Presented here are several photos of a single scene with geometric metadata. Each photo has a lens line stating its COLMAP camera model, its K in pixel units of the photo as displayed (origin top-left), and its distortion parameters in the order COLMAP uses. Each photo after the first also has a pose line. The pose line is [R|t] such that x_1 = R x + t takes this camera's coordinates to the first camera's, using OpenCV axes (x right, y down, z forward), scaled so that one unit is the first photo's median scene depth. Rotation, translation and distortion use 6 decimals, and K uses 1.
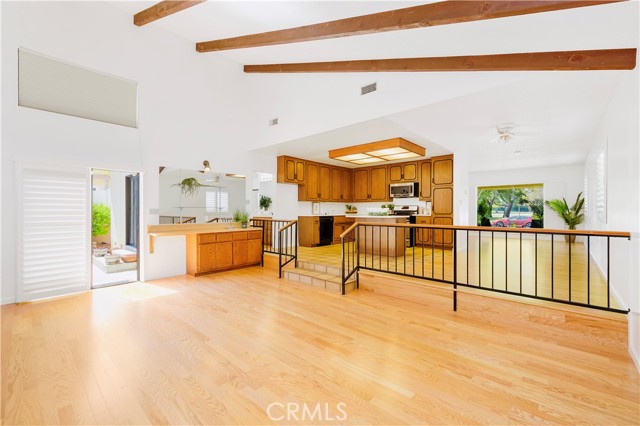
lens RADIAL K [[278.4, 0, 318.8], [0, 278.4, 212.0], [0, 0, 1]] dist [0.000524, 0.000051]
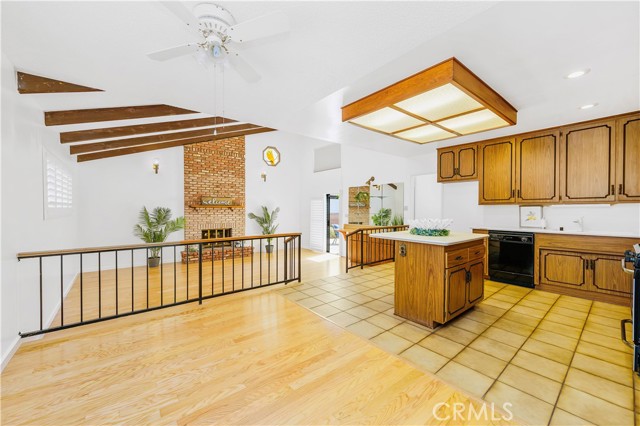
lens RADIAL K [[260.3, 0, 317.9], [0, 260.3, 210.5], [0, 0, 1]] dist [0.000498, 0.000134]
pose [[-0.182184, 0.004696, -0.983253, 0.600319], [-0.005992, 0.999965, 0.005886, -0.026836], [0.983246, 0.006964, -0.182149, 0.715342]]
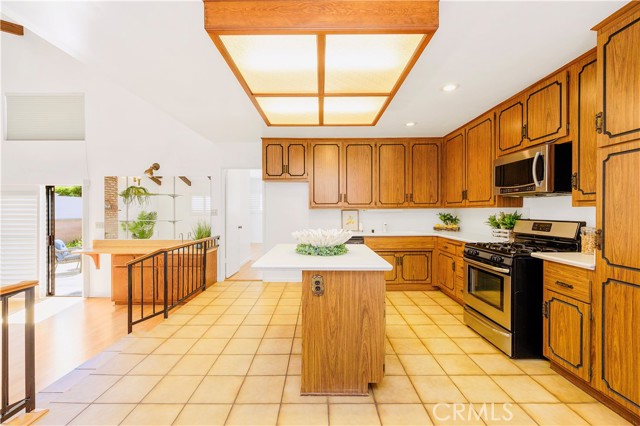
lens RADIAL K [[278.4, 0, 317.4], [0, 278.4, 211.1], [0, 0, 1]] dist [0.000524, 0.000051]
pose [[0.658804, 0.001234, -0.752313, 0.391976], [-0.002102, 0.999998, -0.000200, -0.033794], [0.752311, 0.001713, 0.658805, 0.604391]]
